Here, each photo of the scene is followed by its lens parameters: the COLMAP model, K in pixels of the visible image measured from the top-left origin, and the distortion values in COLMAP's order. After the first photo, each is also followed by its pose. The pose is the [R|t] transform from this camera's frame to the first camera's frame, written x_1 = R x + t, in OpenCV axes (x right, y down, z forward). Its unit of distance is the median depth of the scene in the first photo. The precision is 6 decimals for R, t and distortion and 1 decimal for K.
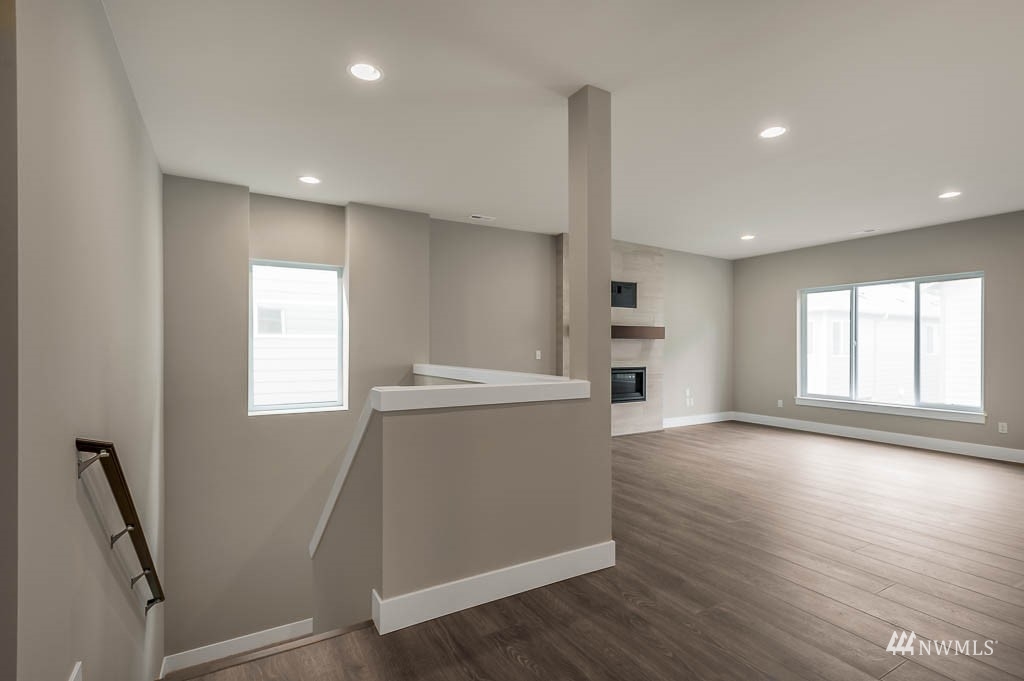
lens RADIAL K [[495.0, 0, 515.7], [0, 495.0, 350.2], [0, 0, 1]] dist [0.020220, -0.000188]
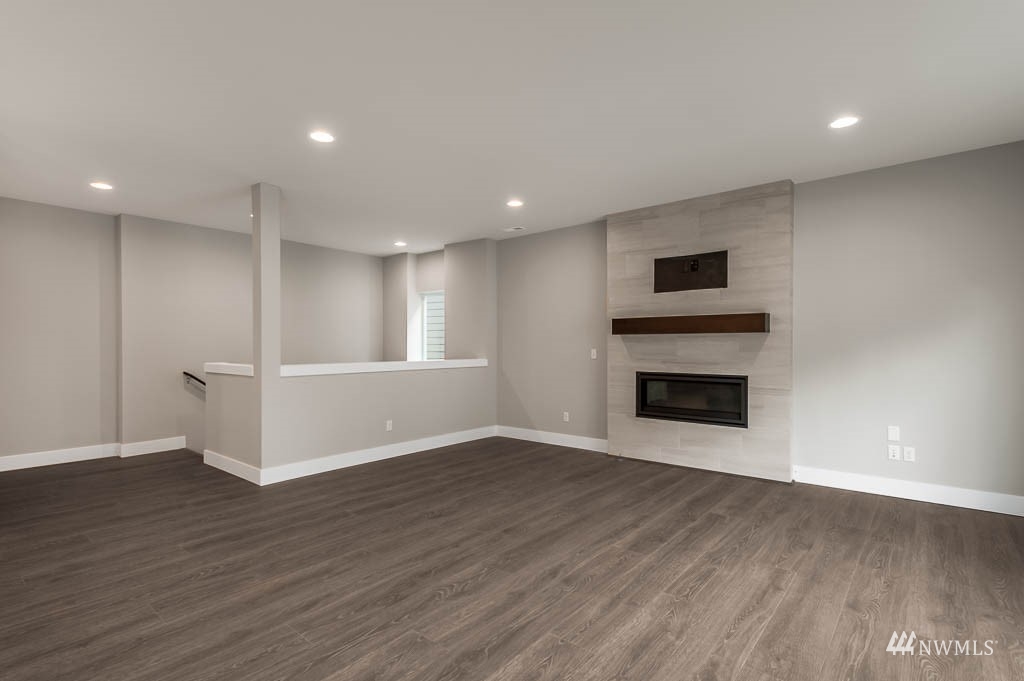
lens RADIAL K [[495.0, 0, 515.7], [0, 495.0, 350.2], [0, 0, 1]] dist [0.020220, -0.000188]
pose [[0.331752, 0.009454, -0.943319, 0.783399], [-0.006487, 0.999949, 0.007740, -0.002999], [0.943344, 0.003551, 0.331796, 0.502030]]
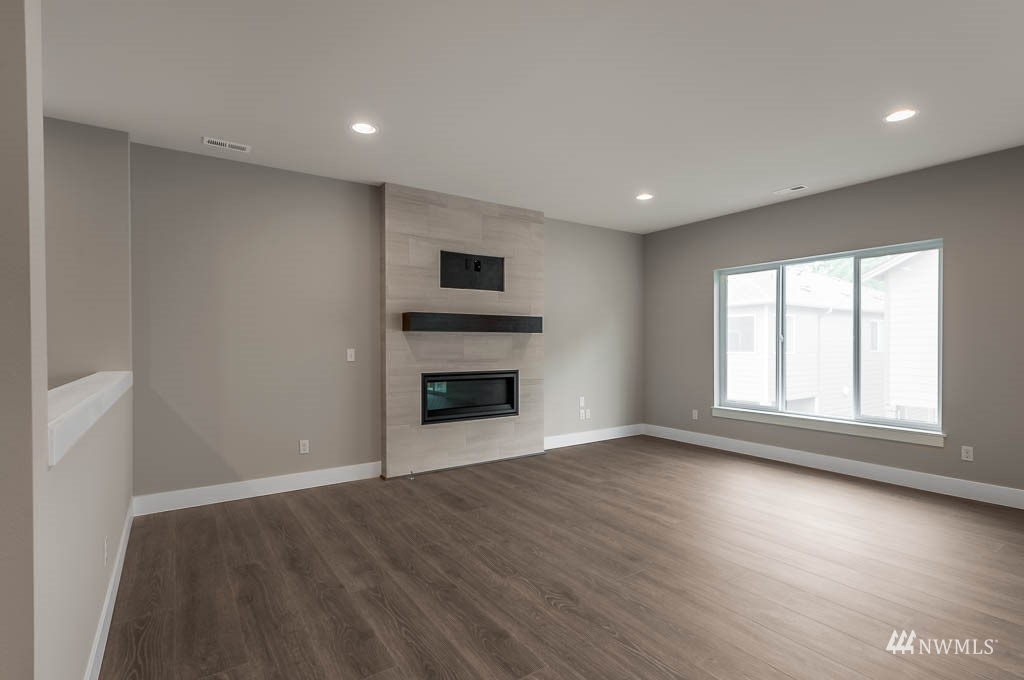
lens RADIAL K [[495.0, 0, 515.7], [0, 495.0, 349.7], [0, 0, 1]] dist [0.020220, -0.000188]
pose [[0.997693, -0.002332, 0.067847, 0.209605], [0.002070, 0.999990, 0.003939, 0.000019], [-0.067855, -0.003790, 0.997688, 0.251552]]
